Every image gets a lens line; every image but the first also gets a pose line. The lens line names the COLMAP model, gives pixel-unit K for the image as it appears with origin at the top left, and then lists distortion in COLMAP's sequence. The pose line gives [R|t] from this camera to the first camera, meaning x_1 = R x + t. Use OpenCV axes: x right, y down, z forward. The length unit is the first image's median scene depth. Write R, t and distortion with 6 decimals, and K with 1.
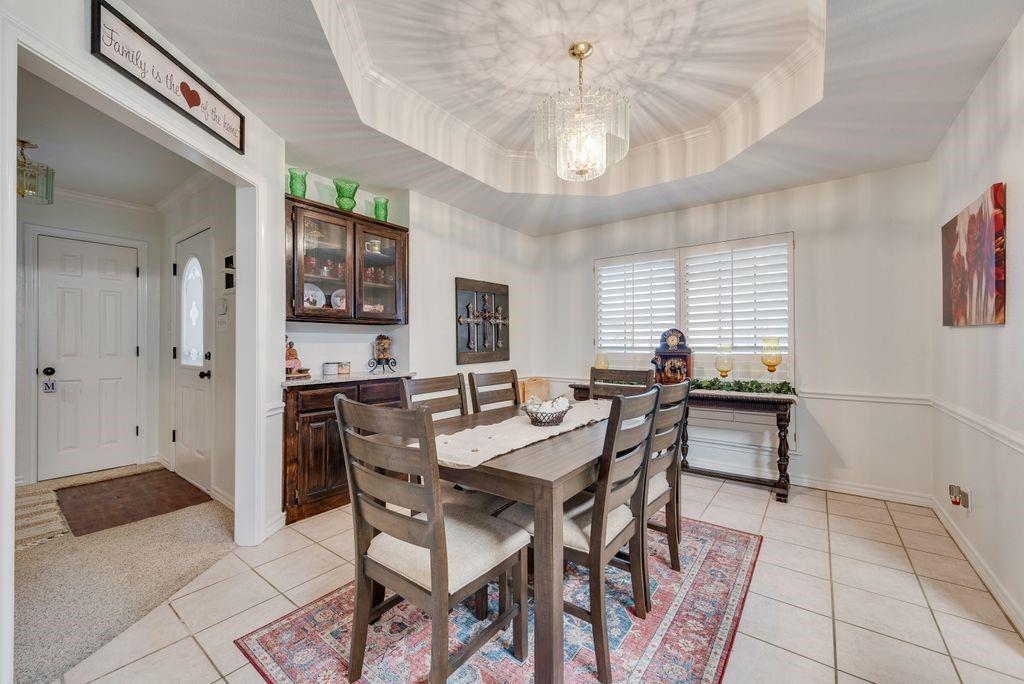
lens RADIAL K [[425.8, 0, 514.2], [0, 425.8, 345.6], [0, 0, 1]] dist [0.012792, -0.000504]
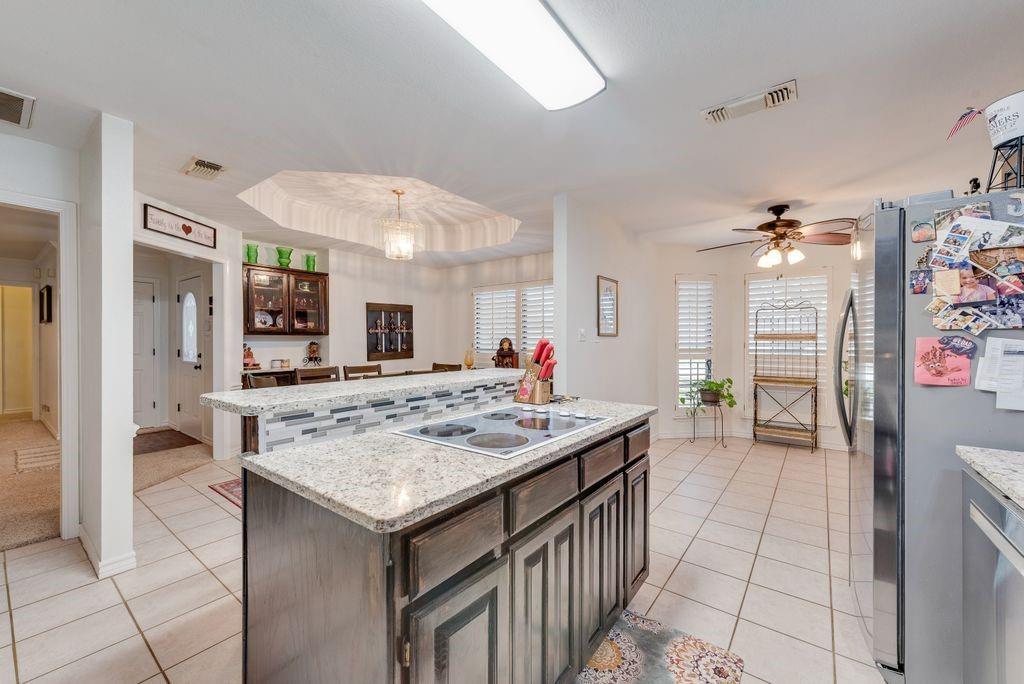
lens RADIAL K [[425.8, 0, 517.7], [0, 425.8, 345.6], [0, 0, 1]] dist [0.012792, -0.000504]
pose [[0.999998, -0.000439, 0.001907, 0.455579], [0.000421, 0.999958, 0.009201, -0.026729], [-0.001911, -0.009200, 0.999956, -0.584389]]
